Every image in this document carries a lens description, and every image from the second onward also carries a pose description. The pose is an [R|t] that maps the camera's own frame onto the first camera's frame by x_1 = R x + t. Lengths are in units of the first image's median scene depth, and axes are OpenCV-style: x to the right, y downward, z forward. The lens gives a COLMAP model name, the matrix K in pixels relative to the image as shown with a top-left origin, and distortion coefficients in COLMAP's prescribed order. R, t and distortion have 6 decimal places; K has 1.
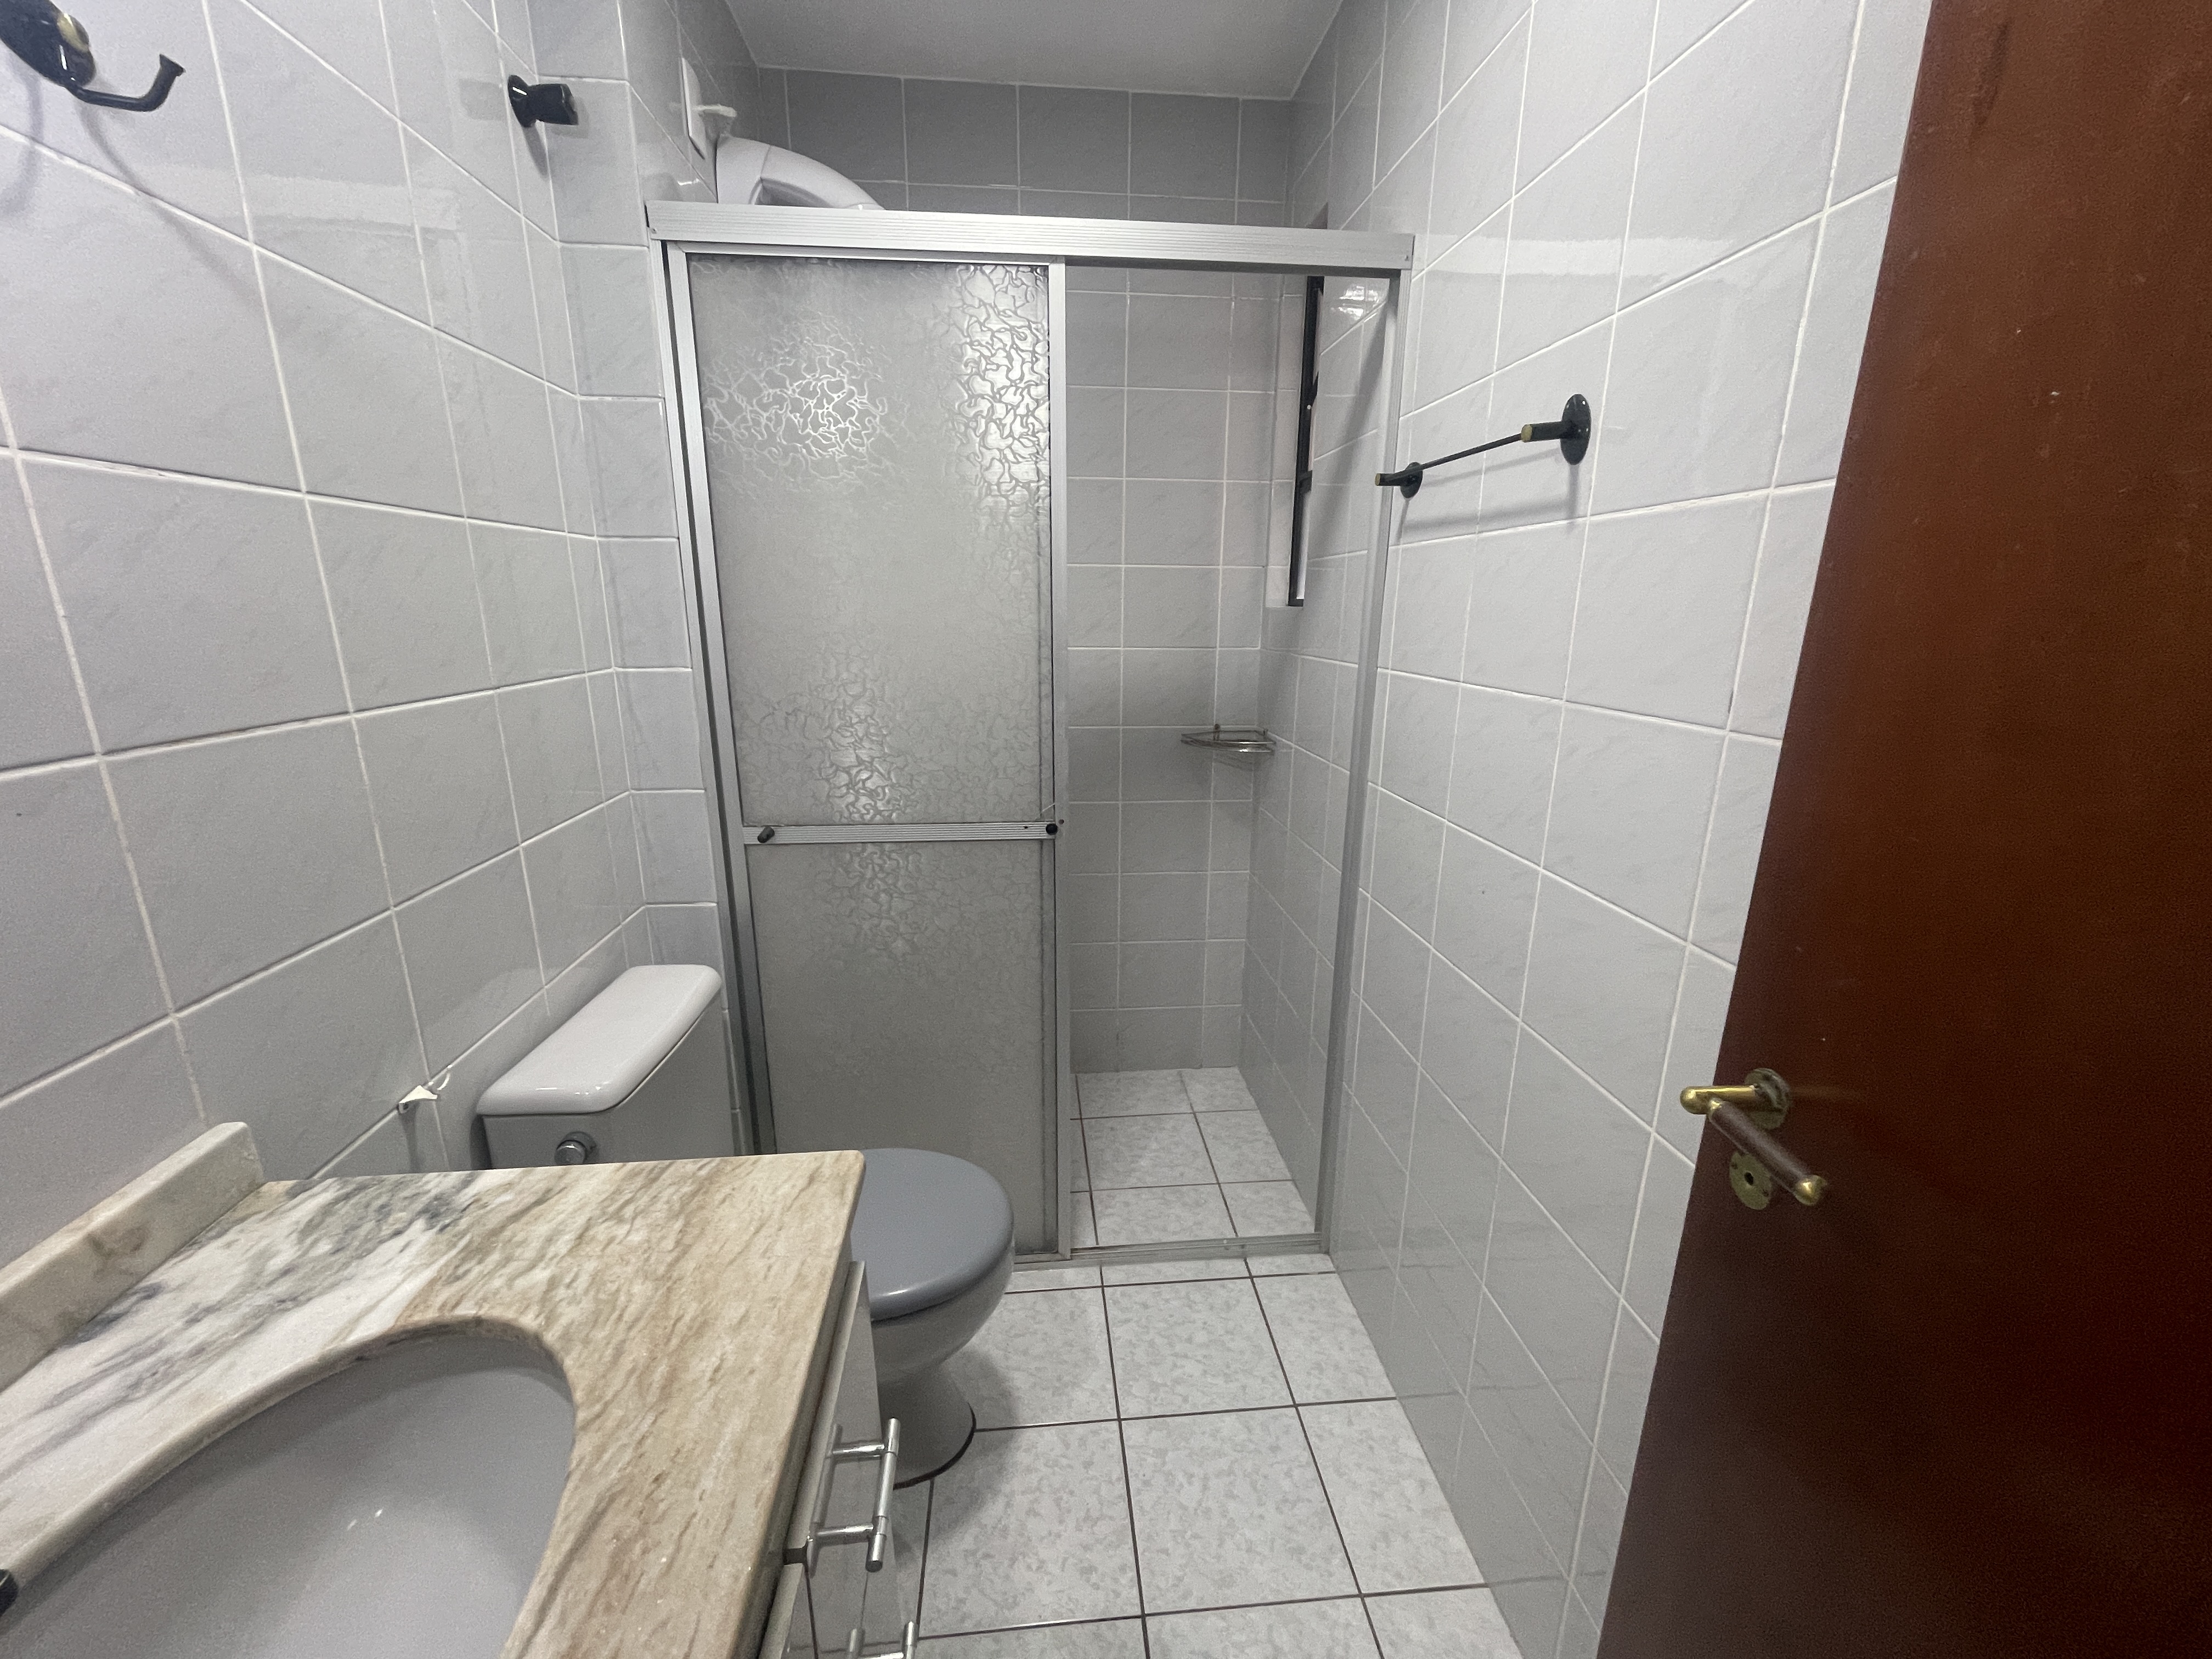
lens RADIAL K [[890.3, 0, 1100.5], [0, 890.3, 829.5], [0, 0, 1]] dist [-0.003882, 0.000390]
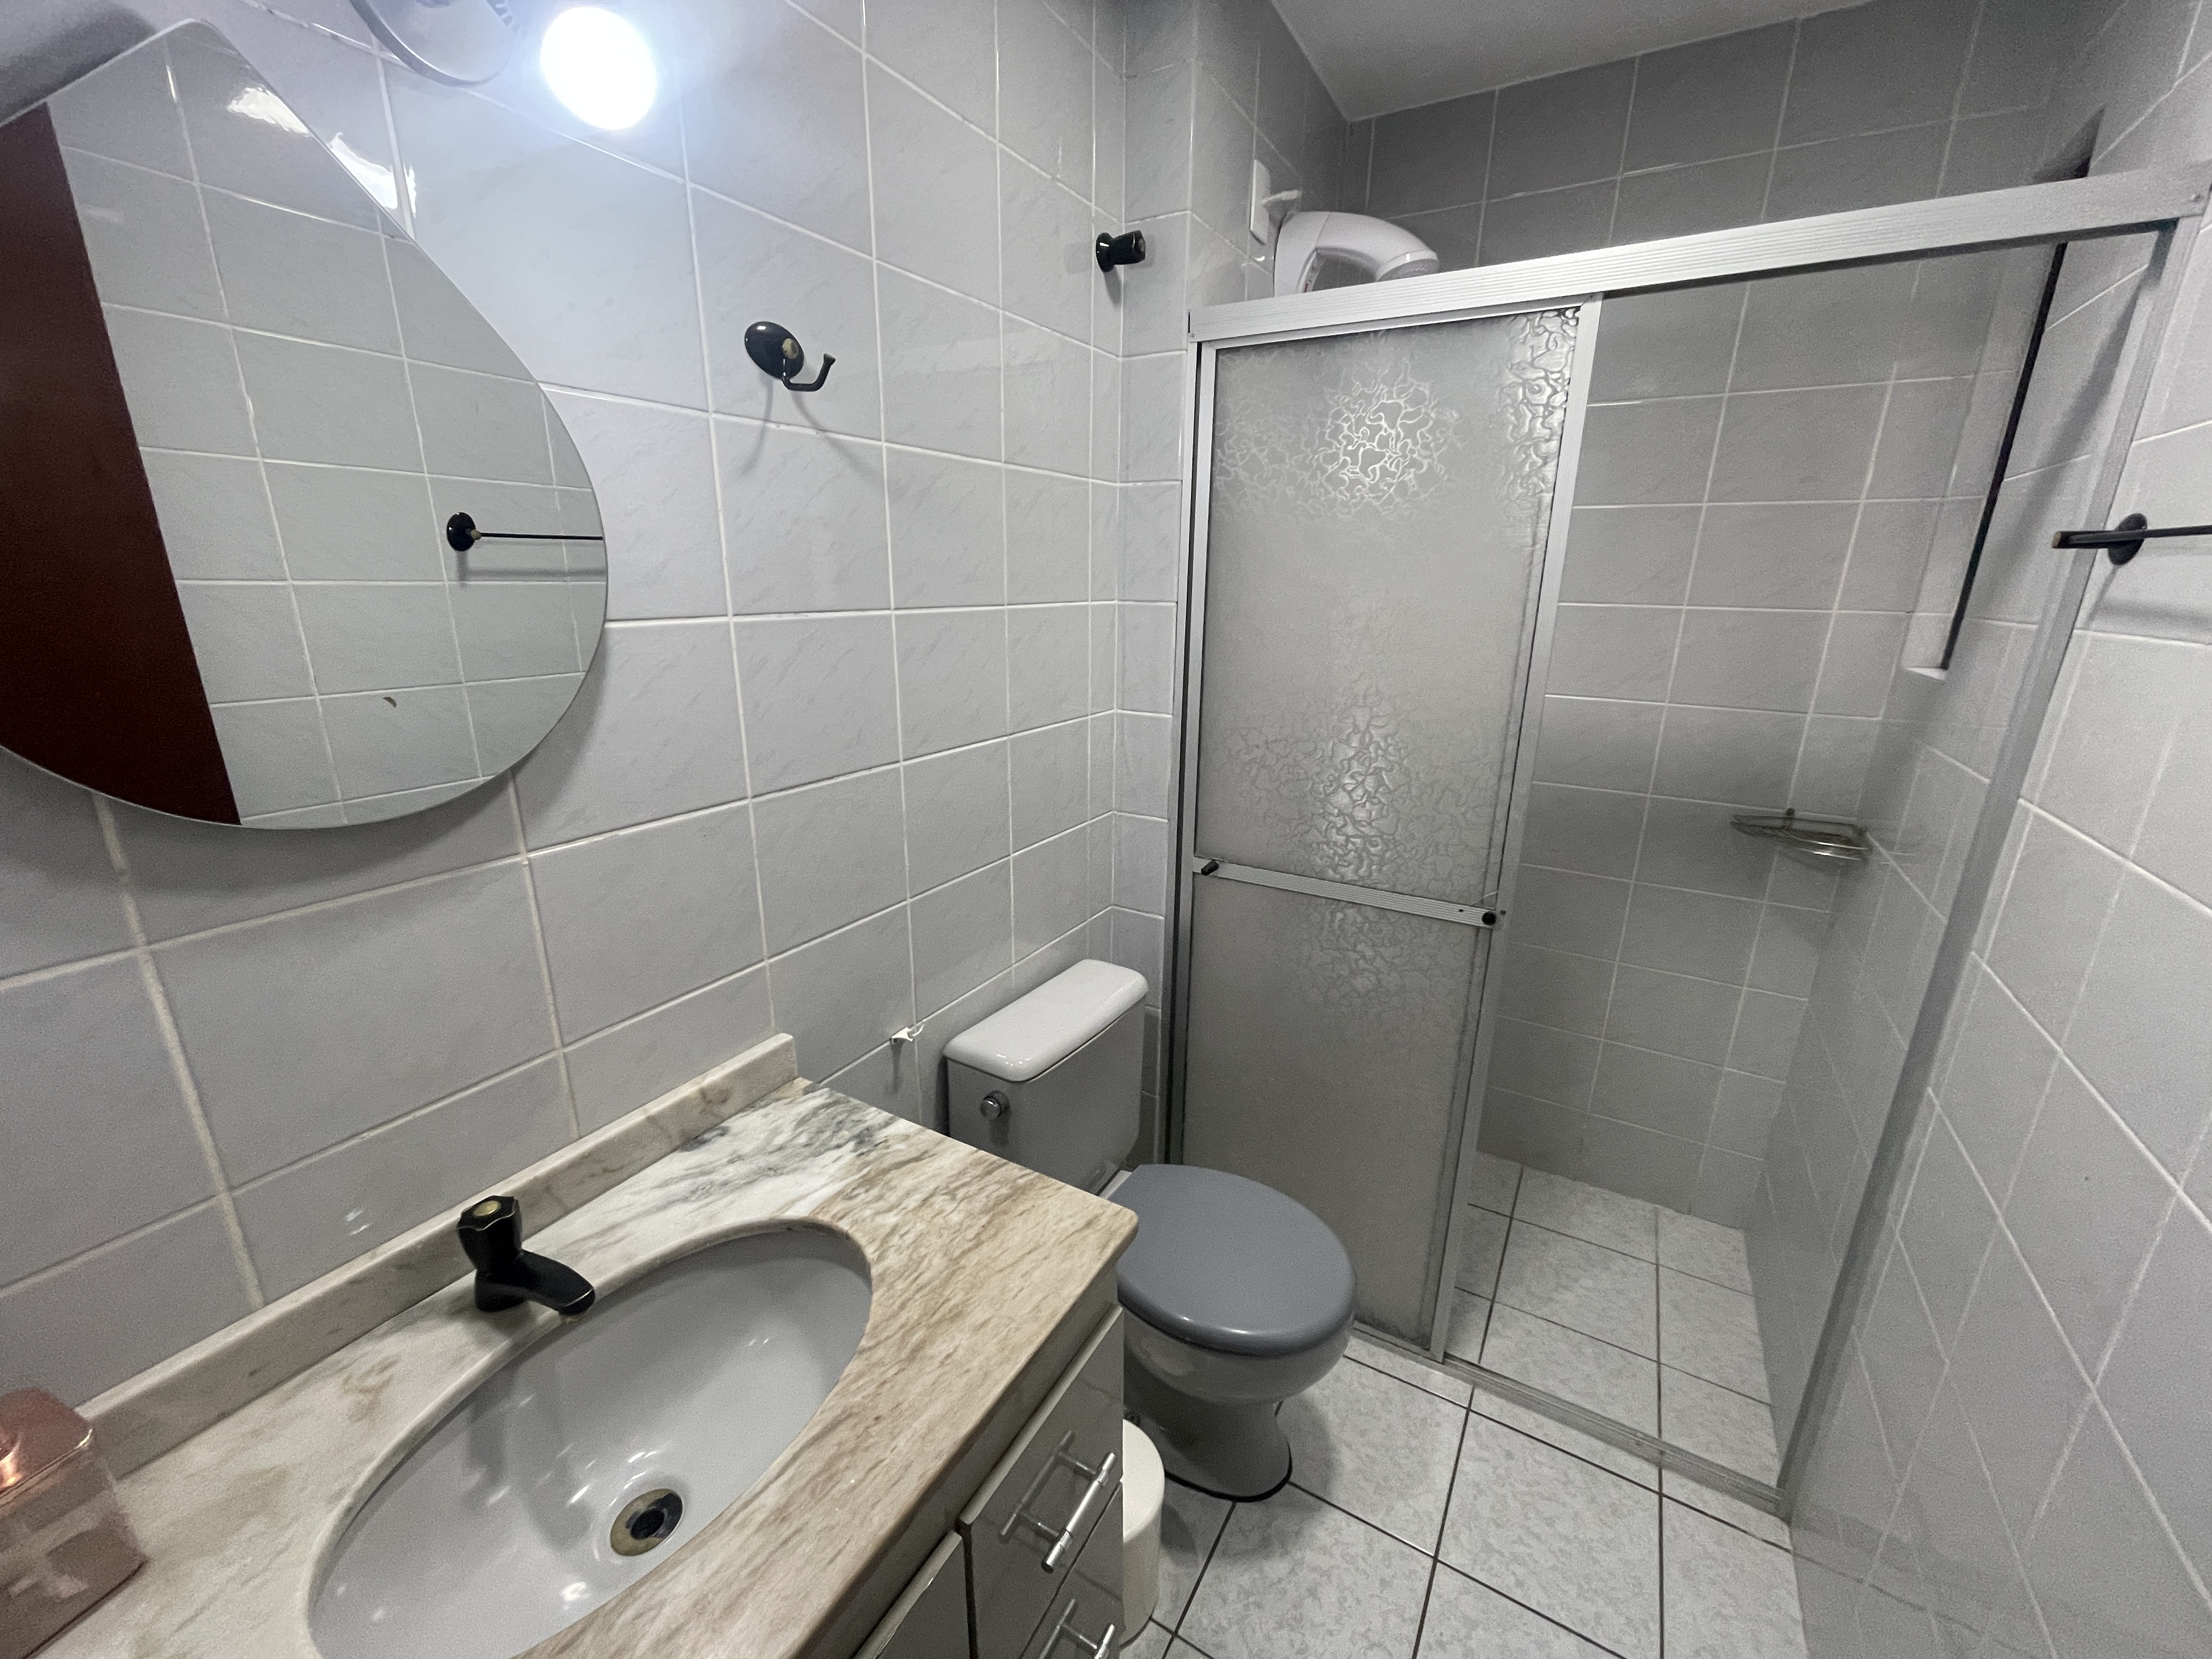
lens RADIAL K [[890.3, 0, 1100.5], [0, 890.3, 829.5], [0, 0, 1]] dist [-0.003882, 0.000390]
pose [[0.810568, 0.167884, -0.561065, 0.187571], [-0.153674, 0.985432, 0.072853, -0.150247], [0.565122, 0.027168, 0.824560, 0.017624]]
